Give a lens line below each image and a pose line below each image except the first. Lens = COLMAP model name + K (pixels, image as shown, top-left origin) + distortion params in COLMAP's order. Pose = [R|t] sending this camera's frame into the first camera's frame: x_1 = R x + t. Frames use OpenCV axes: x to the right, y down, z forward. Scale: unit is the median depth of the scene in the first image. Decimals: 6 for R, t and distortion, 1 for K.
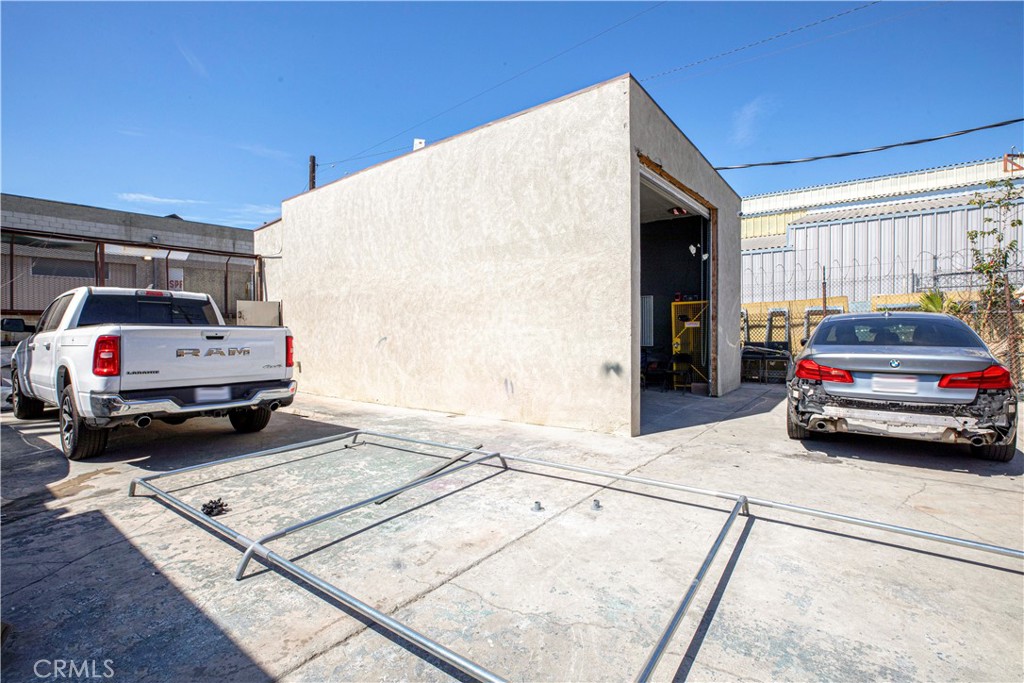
lens RADIAL K [[470.0, 0, 508.4], [0, 470.0, 332.0], [0, 0, 1]] dist [-0.012349, -0.000048]
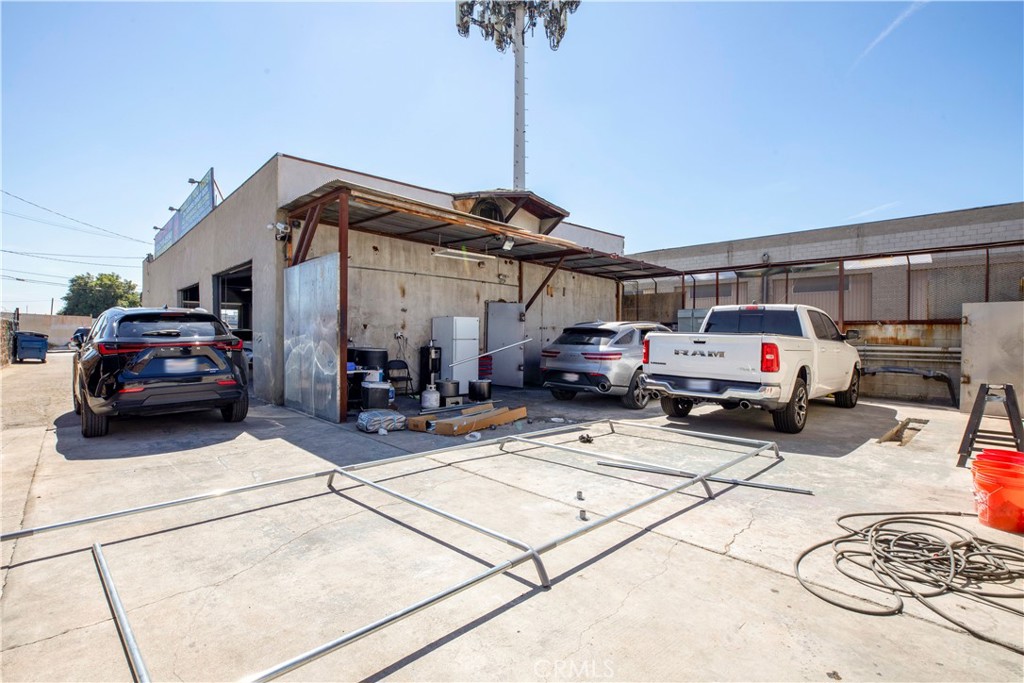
lens RADIAL K [[505.7, 0, 509.3], [0, 505.7, 342.4], [0, 0, 1]] dist [0.012676, -0.000157]
pose [[-0.166584, 0.015538, -0.985905, 0.874087], [-0.014287, 0.999733, 0.018170, -0.005666], [0.985924, 0.017113, -0.166318, 0.715127]]
